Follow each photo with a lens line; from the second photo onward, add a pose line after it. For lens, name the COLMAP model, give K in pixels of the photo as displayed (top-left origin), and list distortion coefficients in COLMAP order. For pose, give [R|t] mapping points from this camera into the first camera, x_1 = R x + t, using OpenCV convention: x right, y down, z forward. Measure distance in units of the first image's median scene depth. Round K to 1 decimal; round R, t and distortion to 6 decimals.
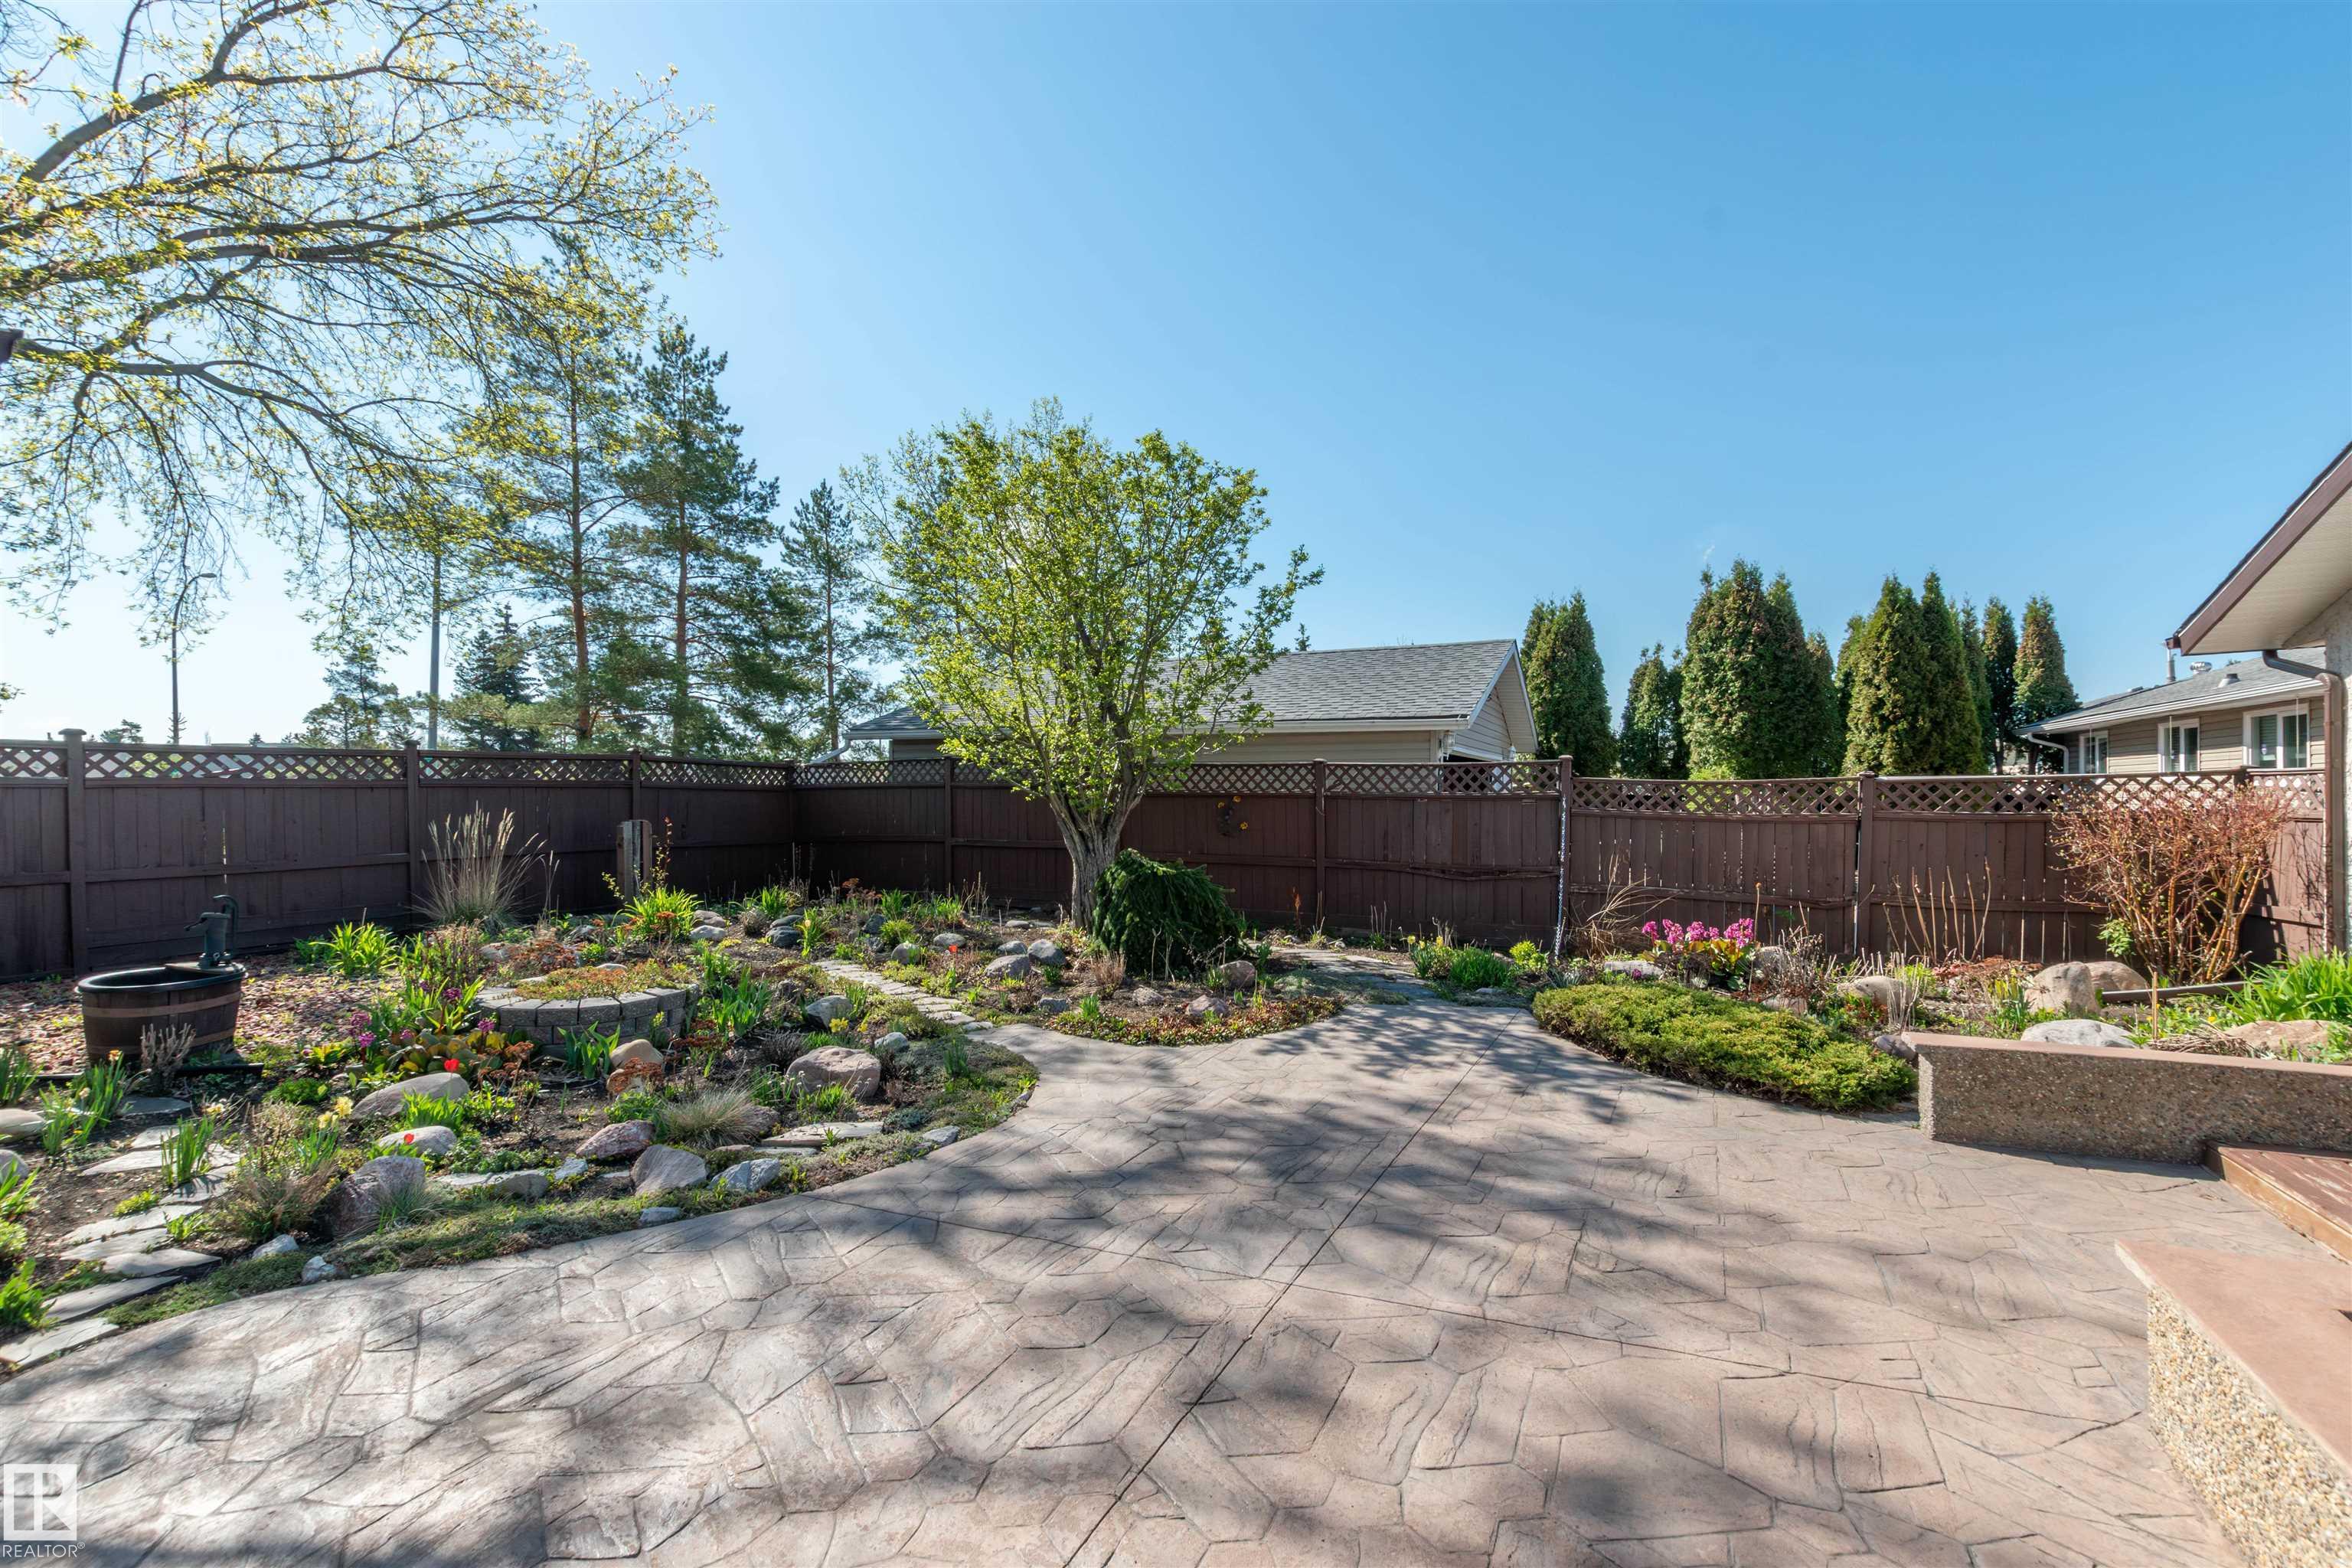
lens RADIAL K [[1041.8, 0, 1181.6], [0, 1041.8, 783.0], [0, 0, 1]] dist [0.008737, -0.000375]
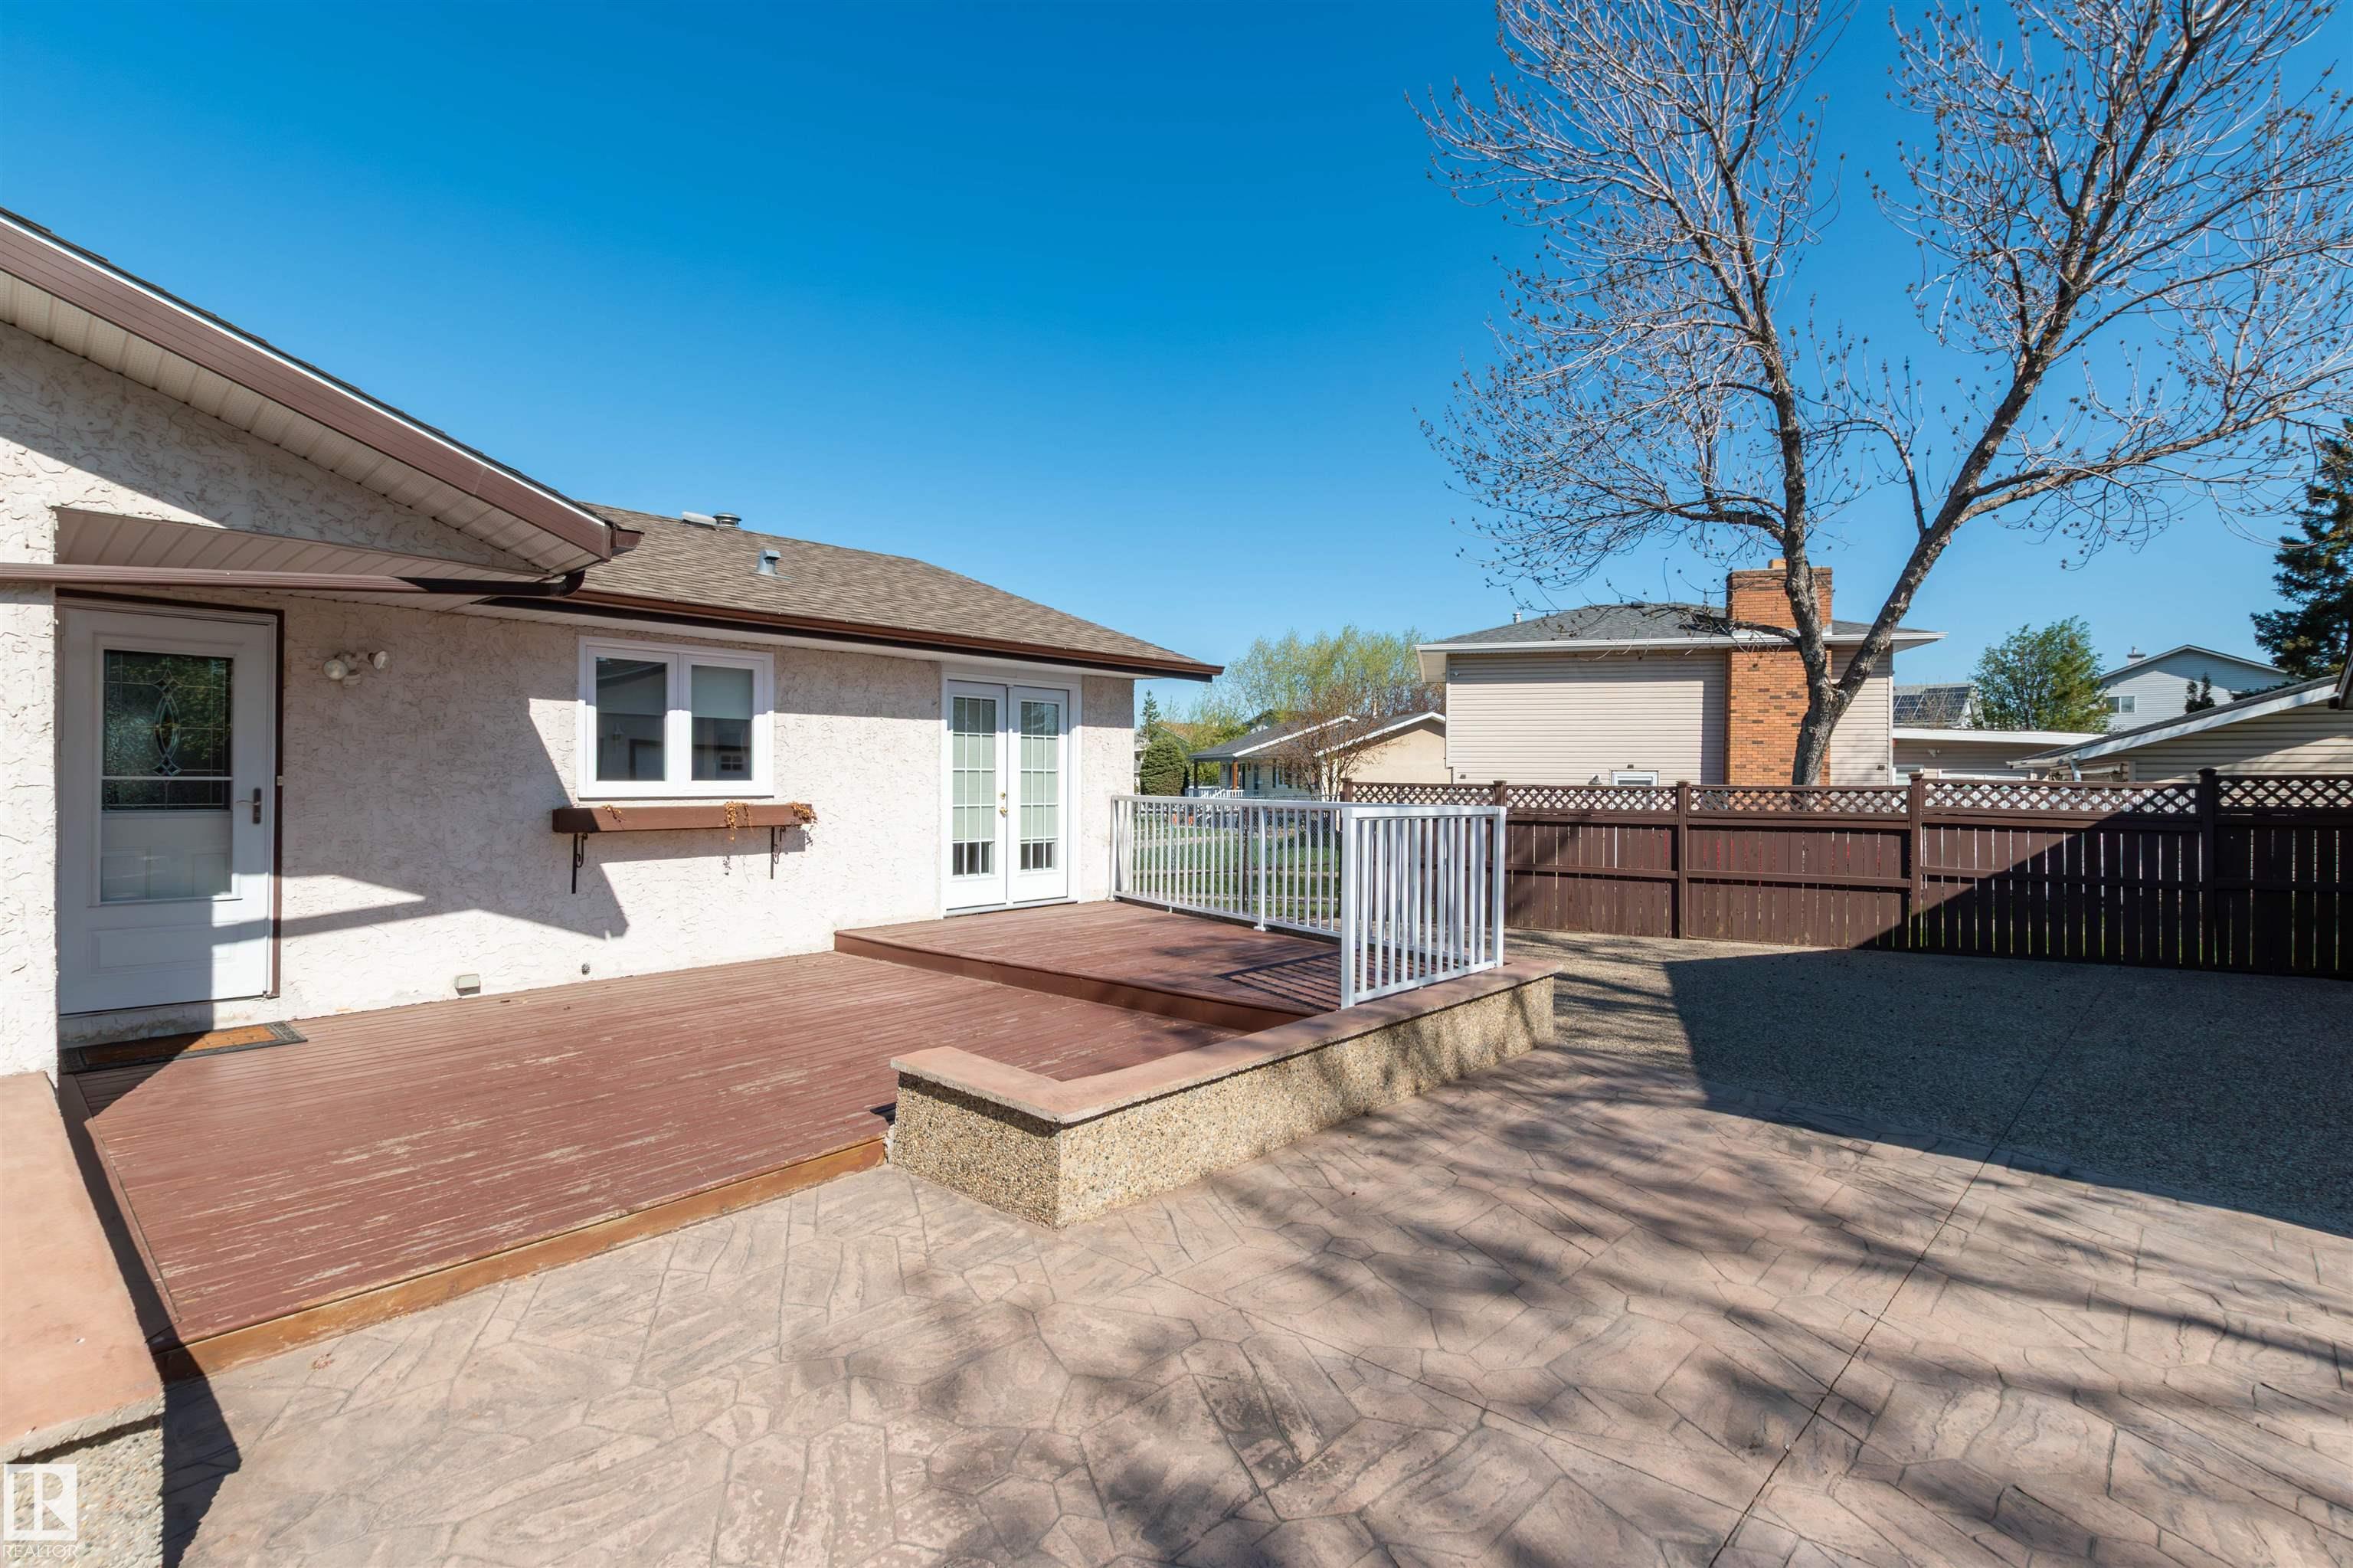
lens RADIAL K [[1097.3, 0, 1161.4], [0, 1097.3, 782.1], [0, 0, 1]] dist [0.001173, 0.000317]
pose [[-0.951586, -0.006241, 0.307320, 0.074683], [-0.009050, 0.999929, -0.007716, 0.001369], [-0.307250, -0.010124, -0.951575, 0.496117]]
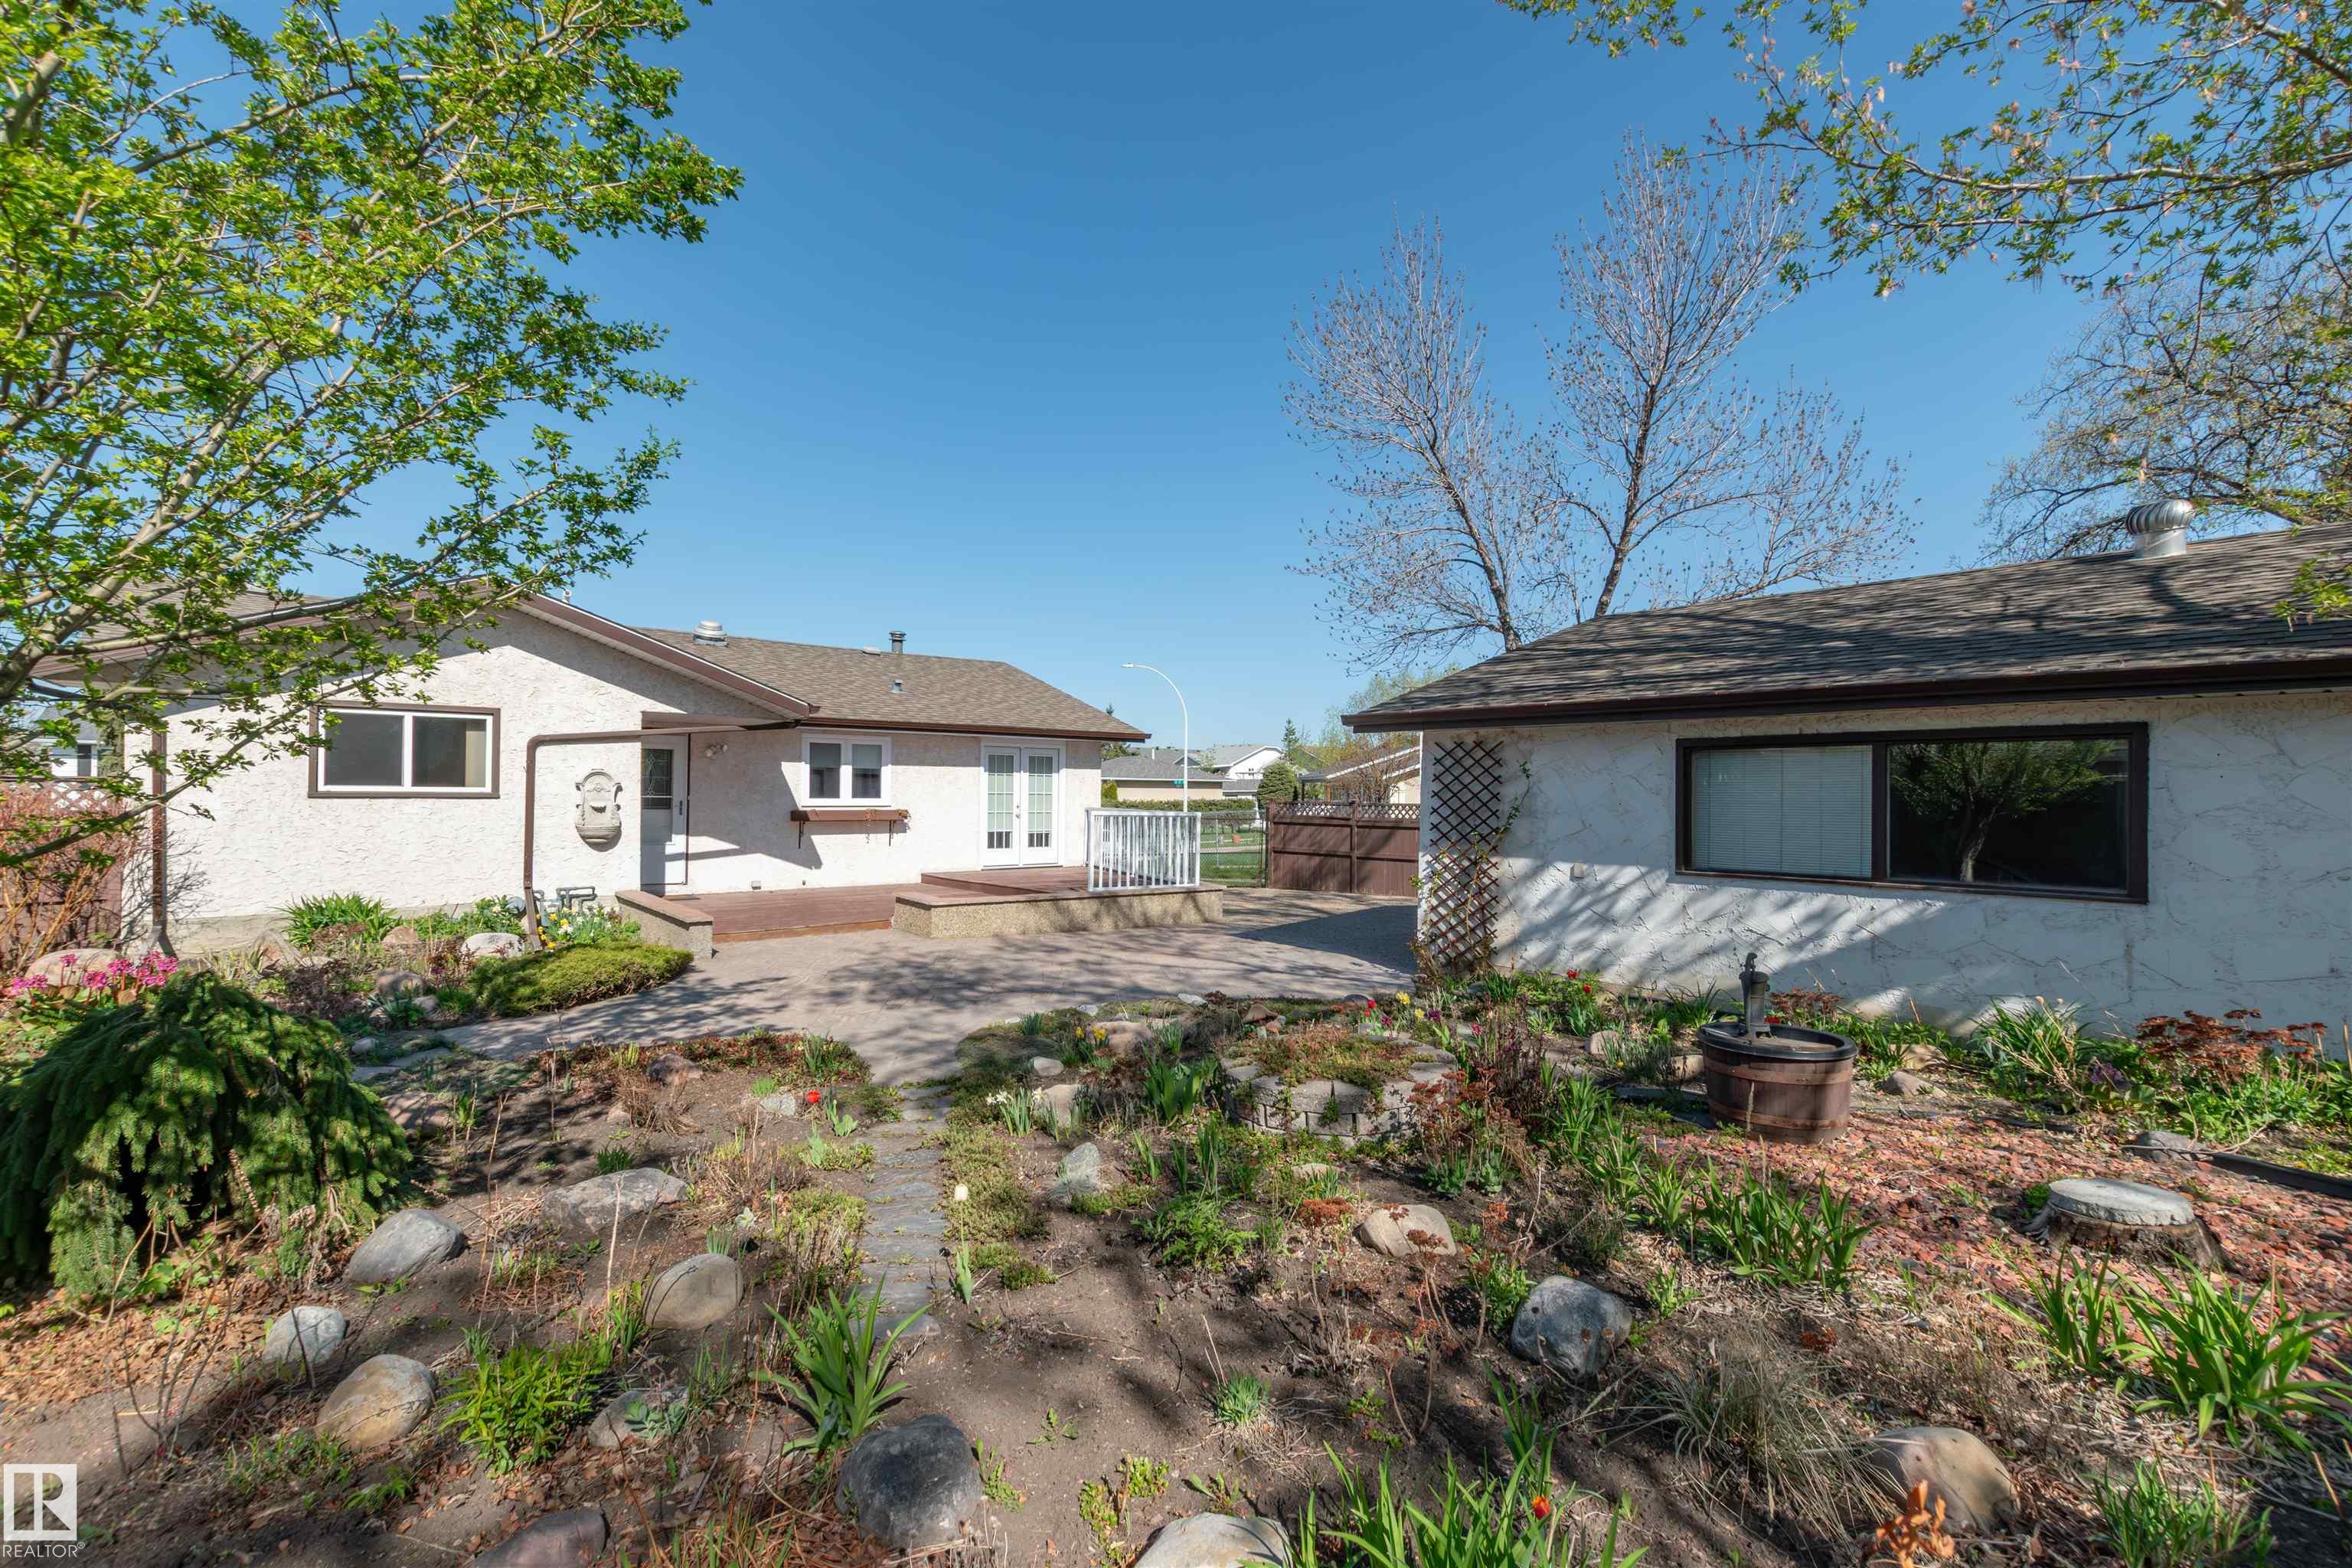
lens RADIAL K [[1069.3, 0, 1200.0], [0, 1069.3, 789.6], [0, 0, 1]] dist [-0.000765, -0.000221]
pose [[-0.893428, -0.006952, 0.449153, -0.469952], [-0.015034, 0.999783, -0.014430, -0.000005], [-0.448955, -0.019644, -0.893338, 0.981428]]
